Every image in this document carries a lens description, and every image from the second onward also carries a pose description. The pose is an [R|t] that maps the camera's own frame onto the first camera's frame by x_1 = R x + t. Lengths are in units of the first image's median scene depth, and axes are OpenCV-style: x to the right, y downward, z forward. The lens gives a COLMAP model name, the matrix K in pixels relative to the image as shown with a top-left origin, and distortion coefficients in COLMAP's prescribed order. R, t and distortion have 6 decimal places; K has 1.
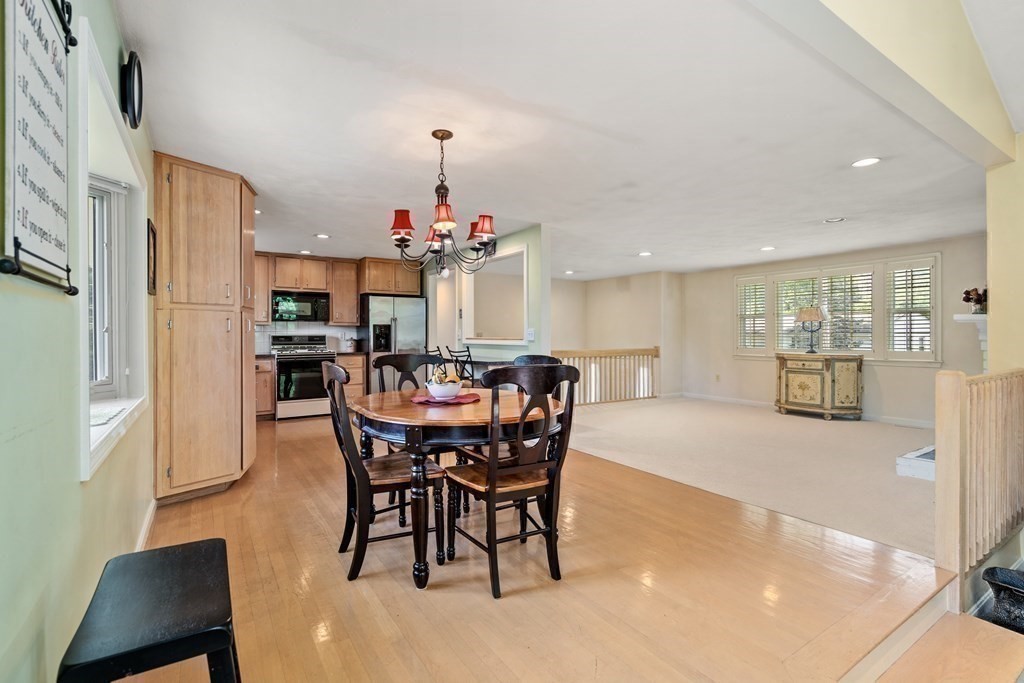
lens RADIAL K [[472.4, 0, 512.0], [0, 472.4, 341.5], [0, 0, 1]] dist [-0.002972, -0.000605]
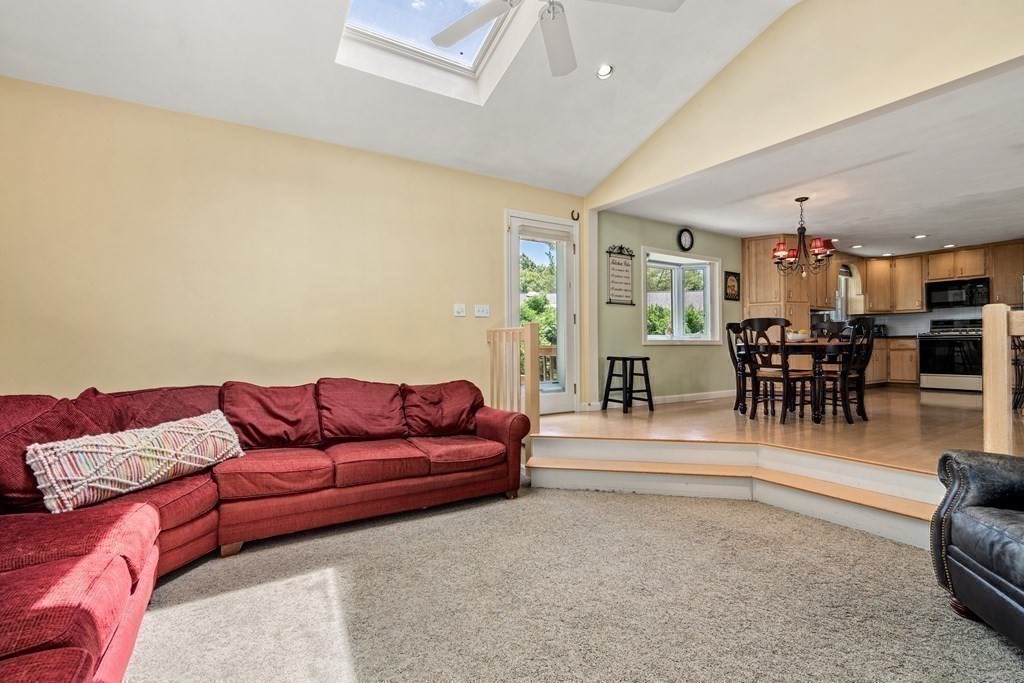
lens RADIAL K [[472.4, 0, 512.0], [0, 472.4, 341.5], [0, 0, 1]] dist [-0.002972, -0.000605]
pose [[-0.016750, -0.007762, -0.999830, 0.744724], [-0.006582, 0.999949, -0.007653, 0.059863], [0.999838, 0.006453, -0.016800, -0.039971]]
